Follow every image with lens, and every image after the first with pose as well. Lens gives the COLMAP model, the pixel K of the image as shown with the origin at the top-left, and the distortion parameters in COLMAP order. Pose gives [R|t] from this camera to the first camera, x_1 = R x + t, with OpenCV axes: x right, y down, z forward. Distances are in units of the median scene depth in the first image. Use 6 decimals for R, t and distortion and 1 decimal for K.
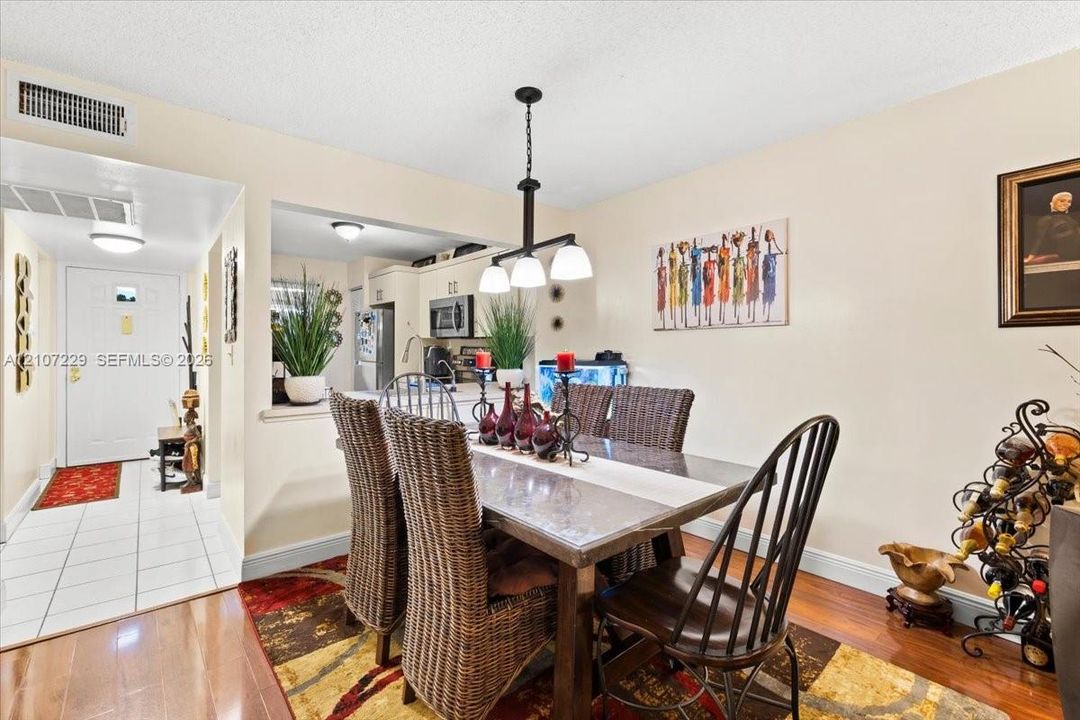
lens RADIAL K [[471.5, 0, 542.3], [0, 471.5, 352.6], [0, 0, 1]] dist [-0.000512, -0.000944]
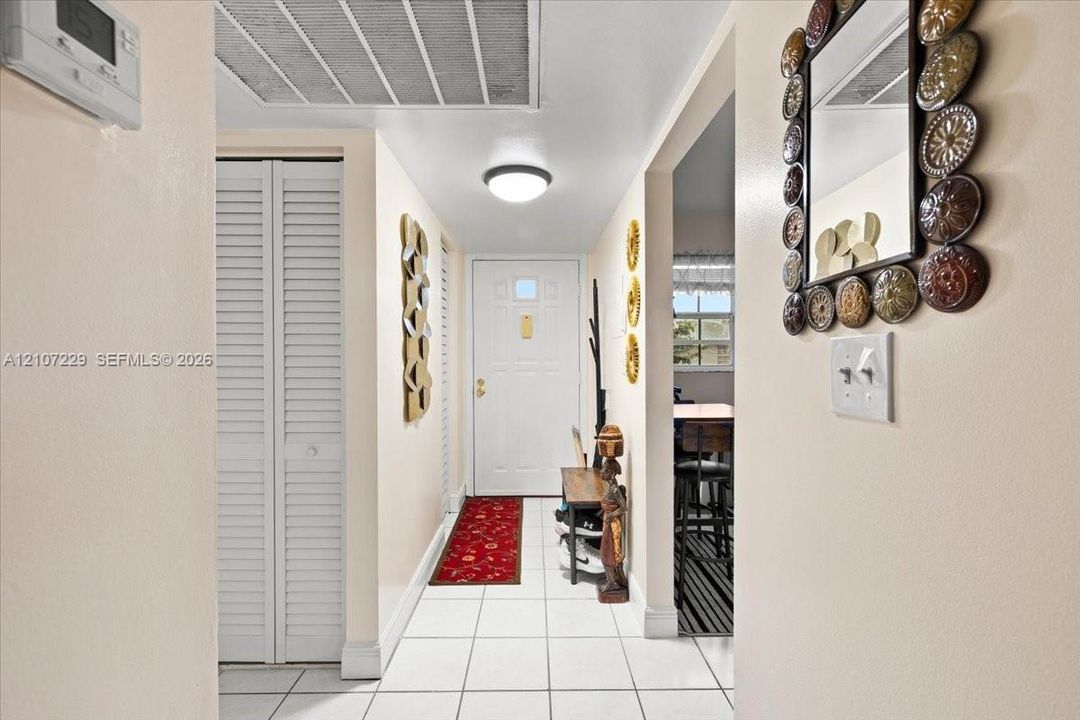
lens RADIAL K [[471.5, 0, 537.9], [0, 471.5, 359.1], [0, 0, 1]] dist [-0.000512, -0.000944]
pose [[0.768949, -0.005717, -0.639285, -0.435731], [0.006010, 0.999980, -0.001714, -0.003272], [0.639282, -0.002524, 0.768968, 0.484870]]
